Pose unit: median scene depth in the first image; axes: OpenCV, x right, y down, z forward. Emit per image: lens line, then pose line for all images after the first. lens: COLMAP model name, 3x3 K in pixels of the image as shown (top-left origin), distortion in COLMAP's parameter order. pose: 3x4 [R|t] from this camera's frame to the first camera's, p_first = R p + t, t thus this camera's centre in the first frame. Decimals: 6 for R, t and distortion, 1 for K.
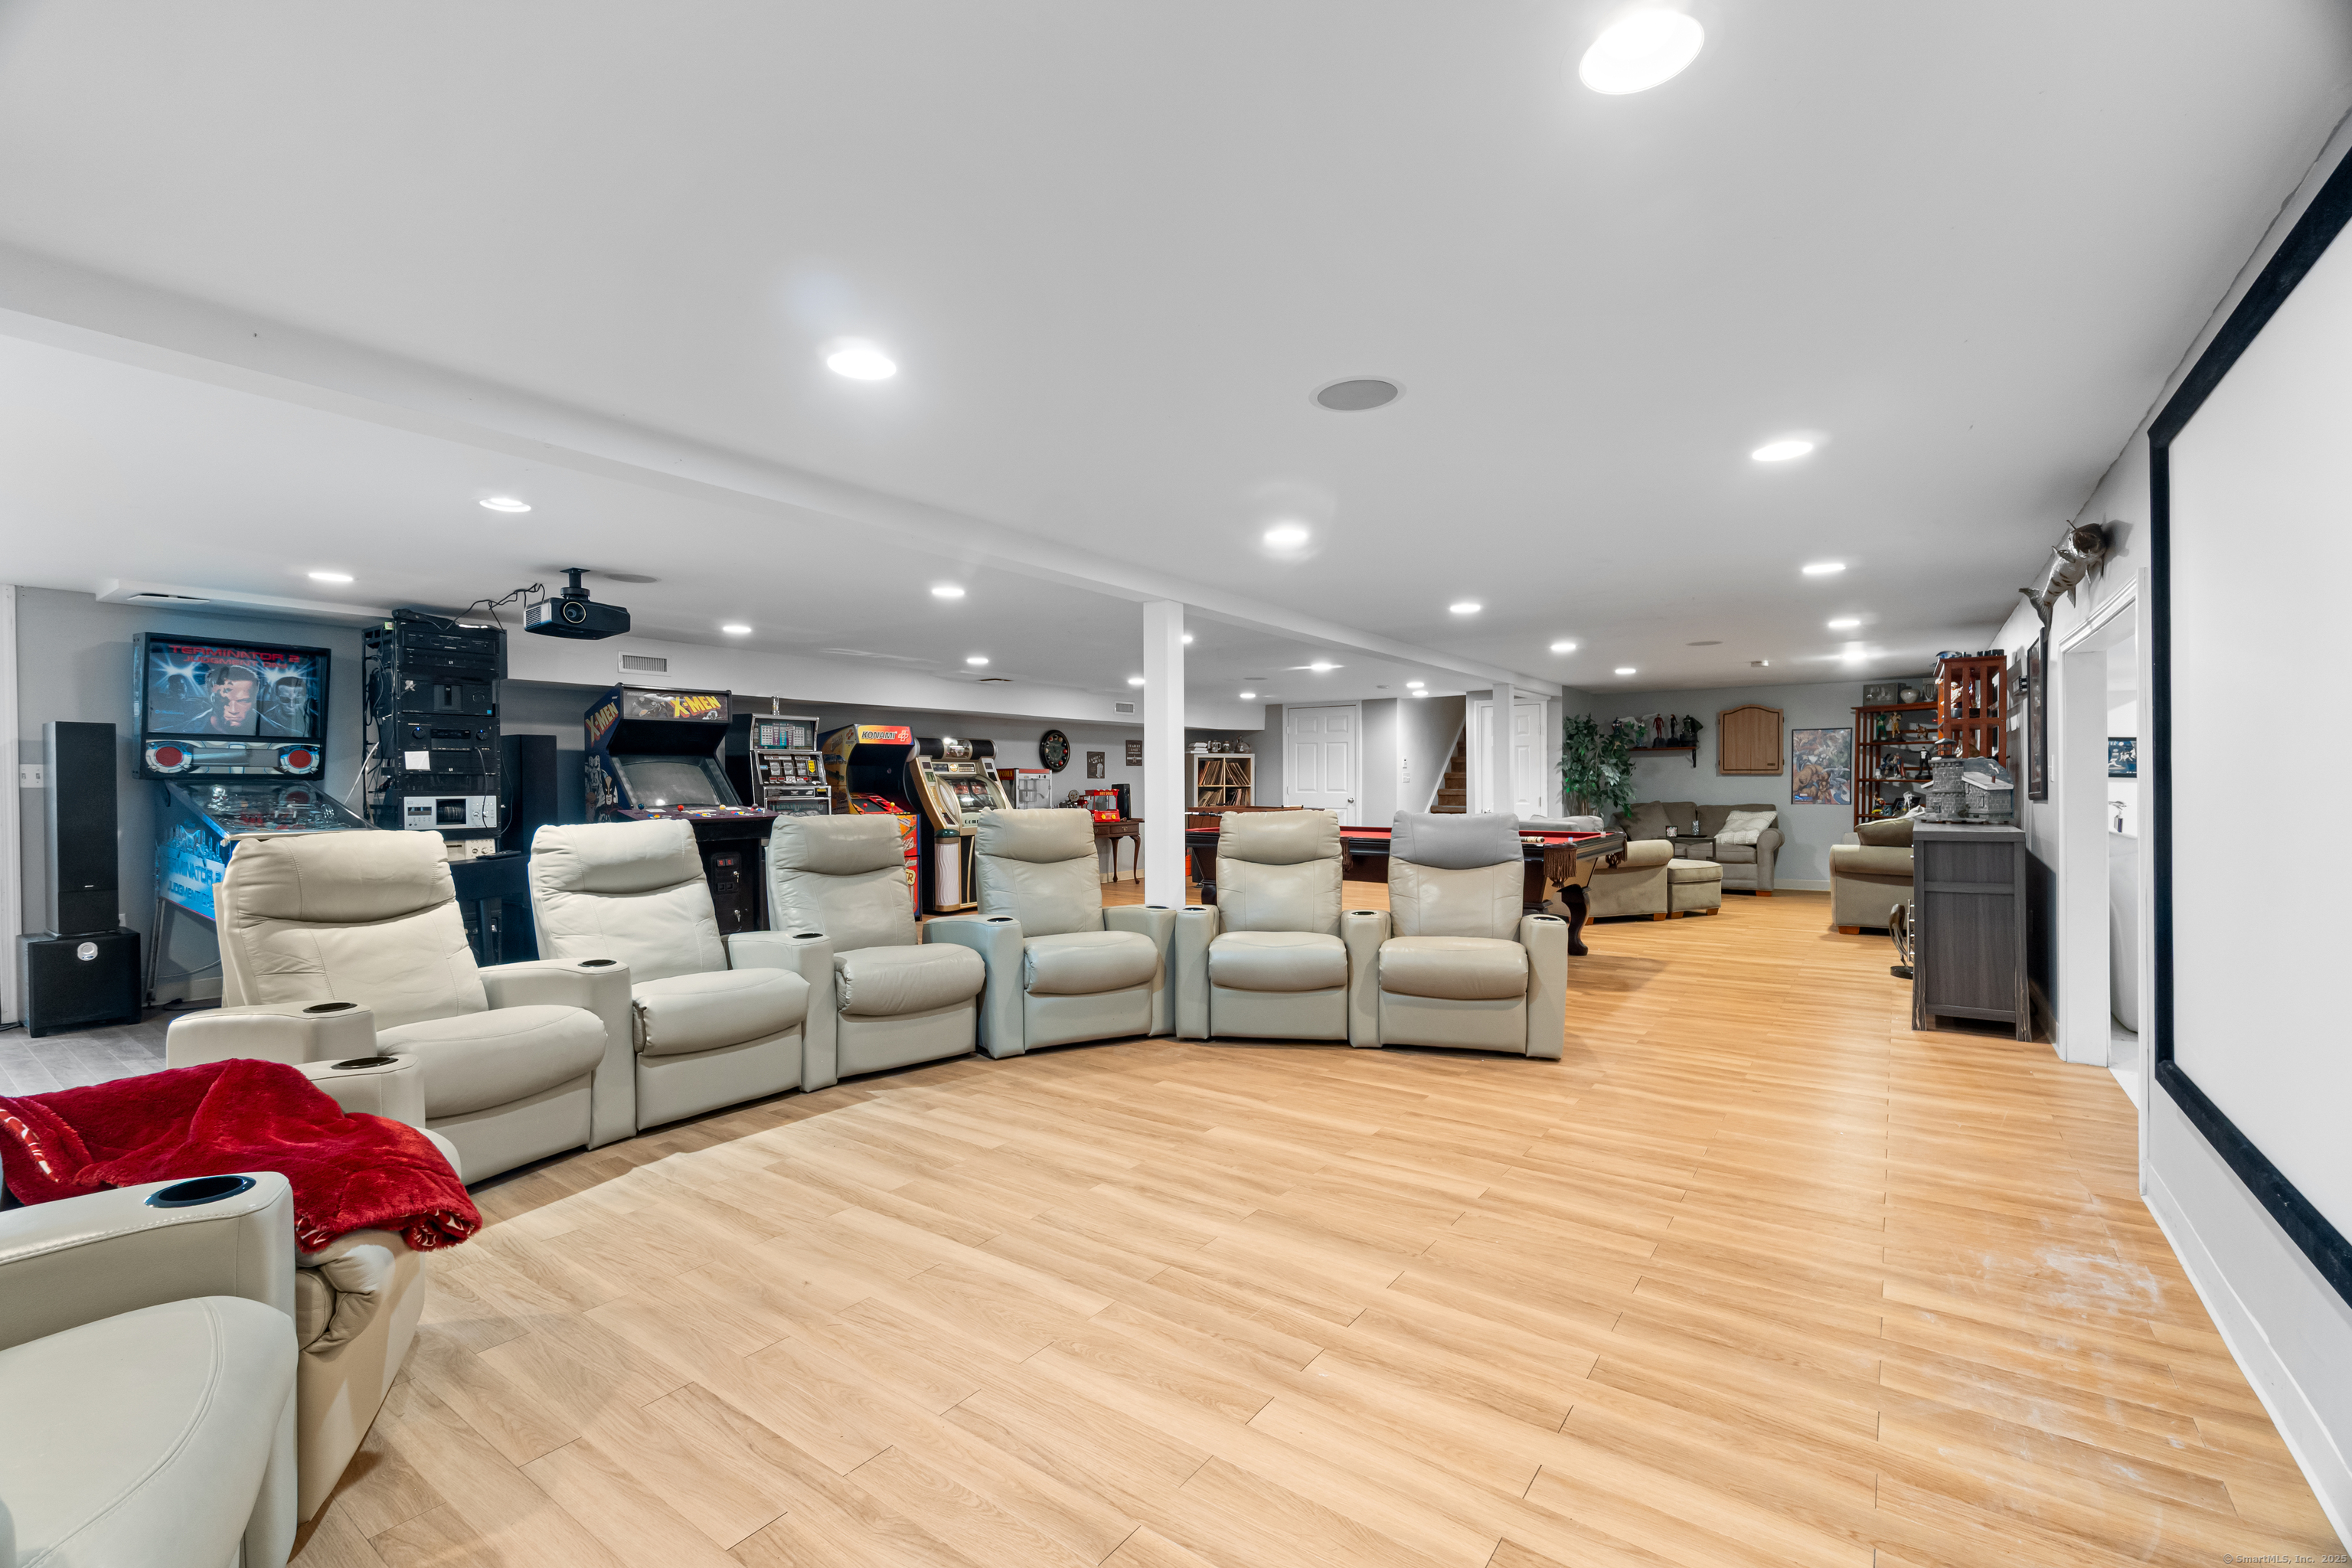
lens RADIAL K [[1011.1, 0, 1163.7], [0, 1011.1, 782.4], [0, 0, 1]] dist [-0.003502, 0.000602]
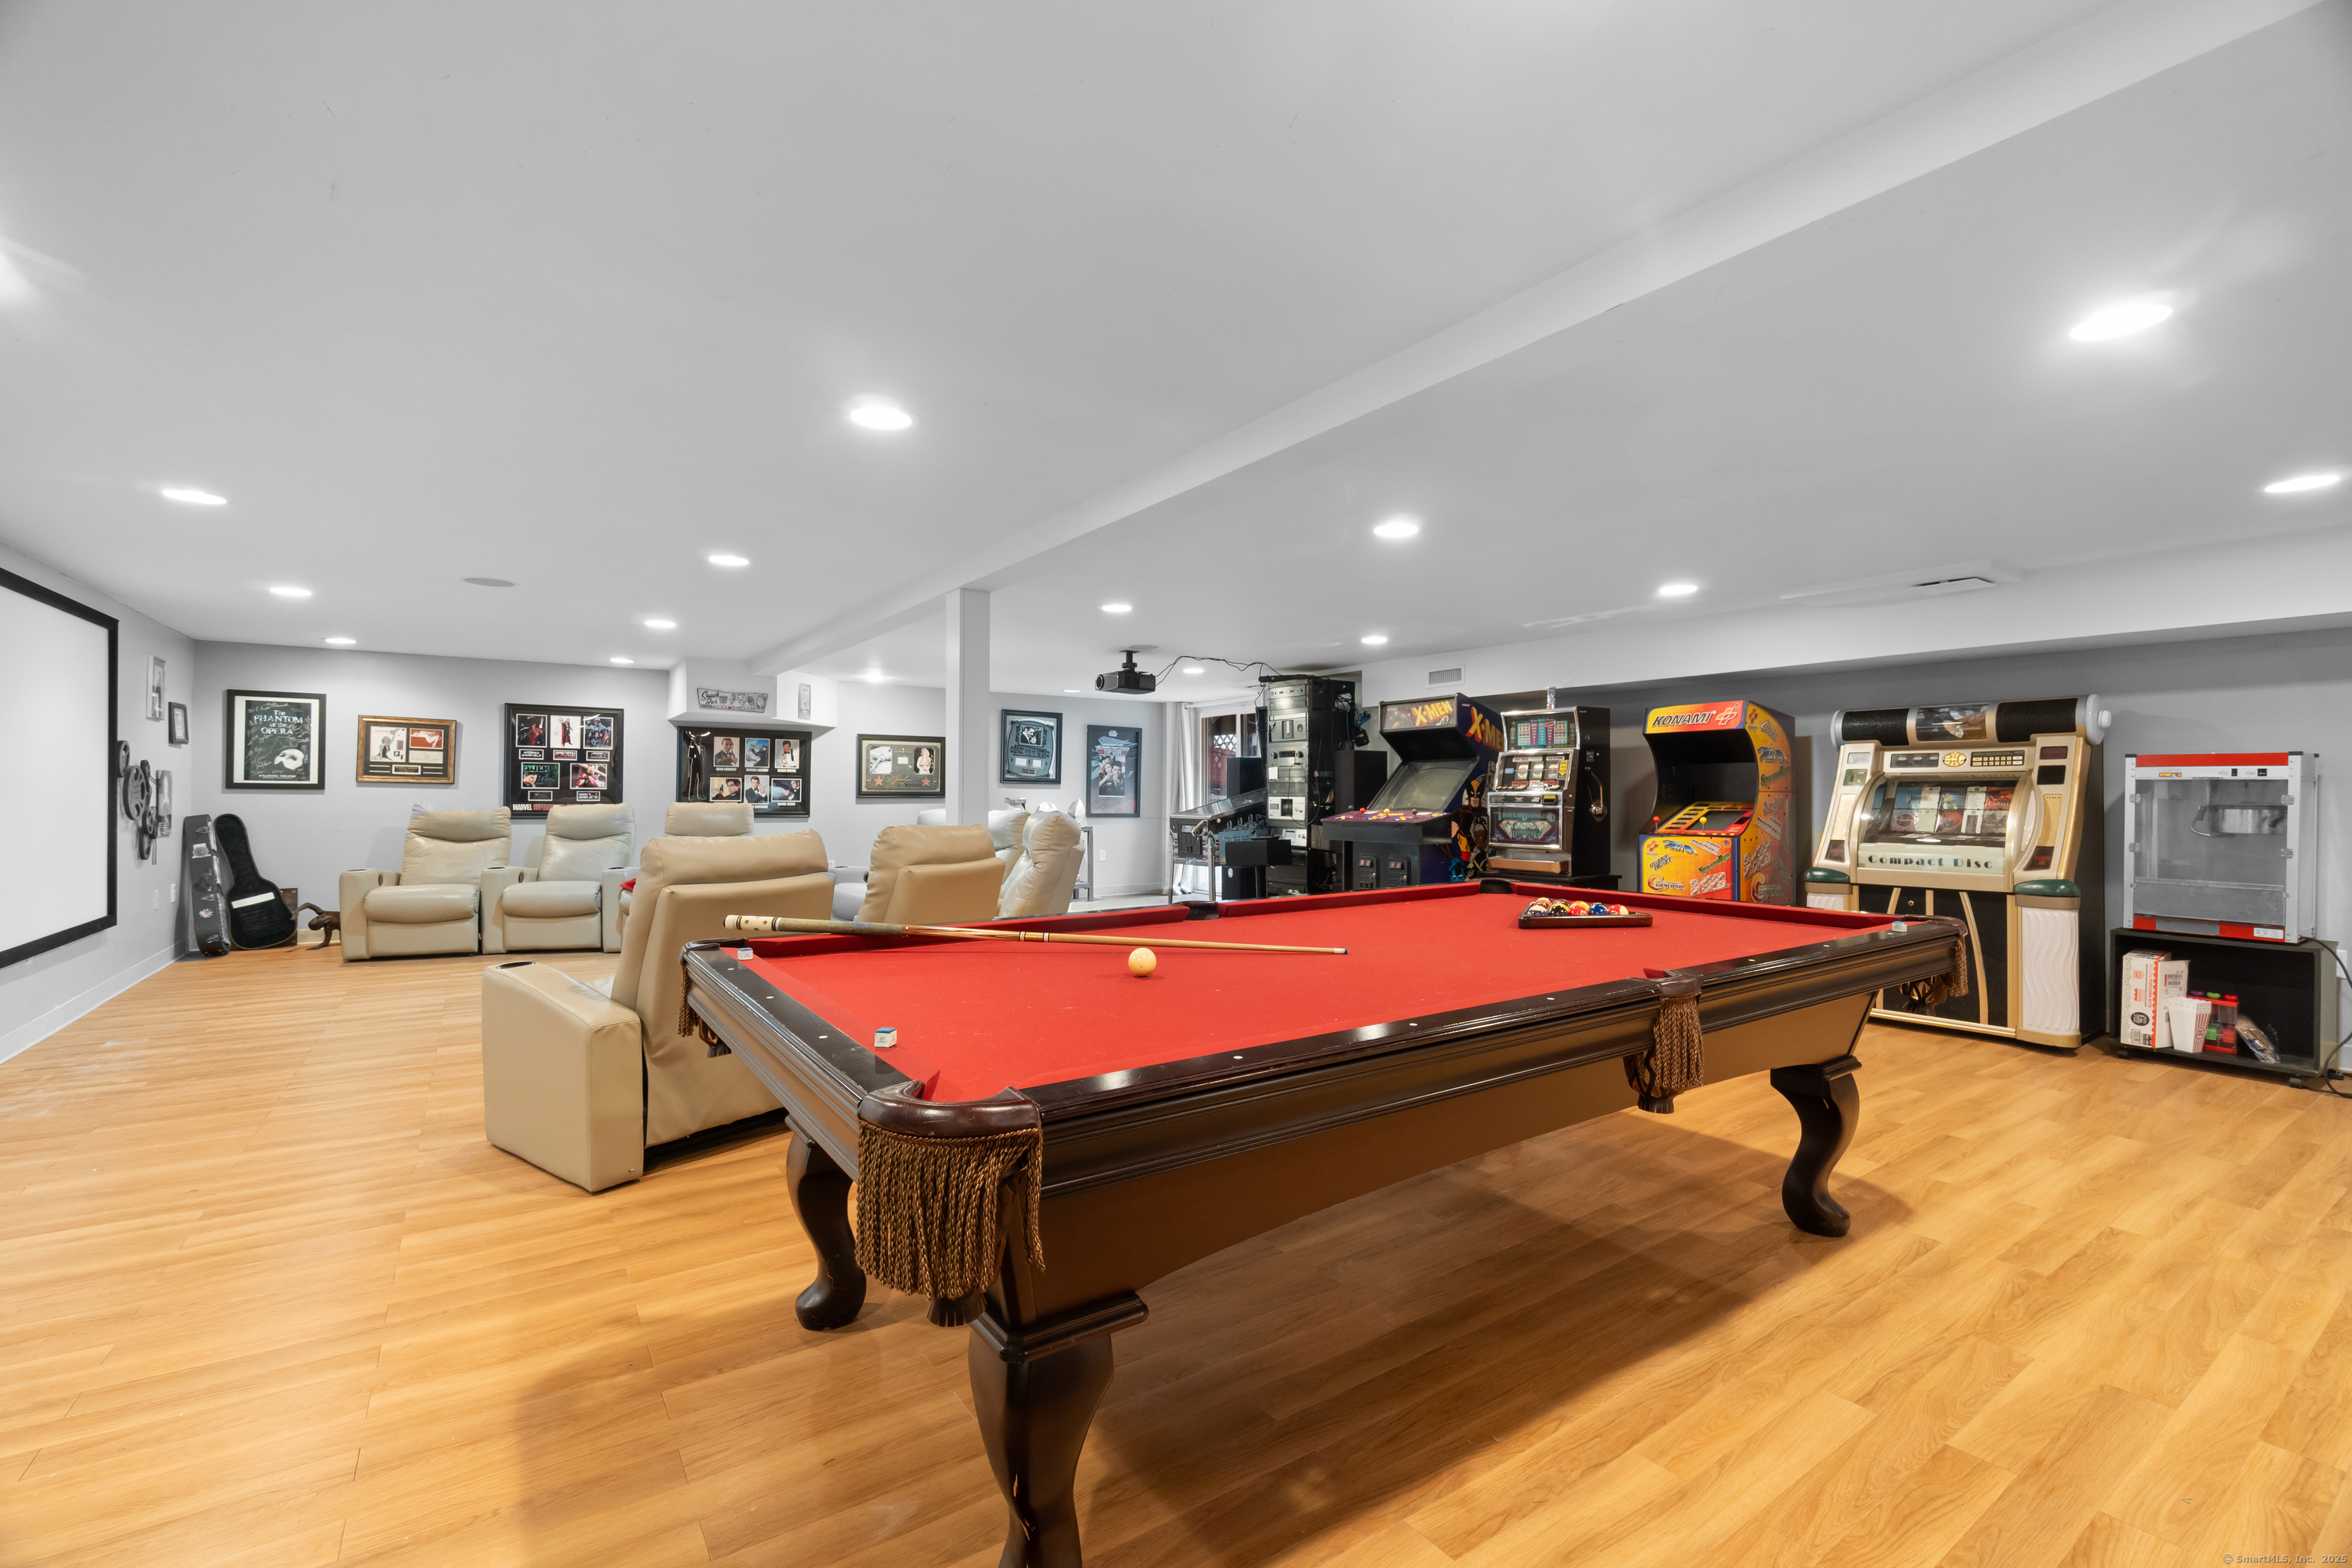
lens RADIAL K [[1011.1, 0, 1163.7], [0, 1011.1, 782.4], [0, 0, 1]] dist [-0.003502, 0.000602]
pose [[-0.353884, -0.005831, -0.935271, 0.577061], [0.000430, 0.999979, -0.006397, 0.000904], [0.935289, -0.002666, -0.353875, 1.083804]]
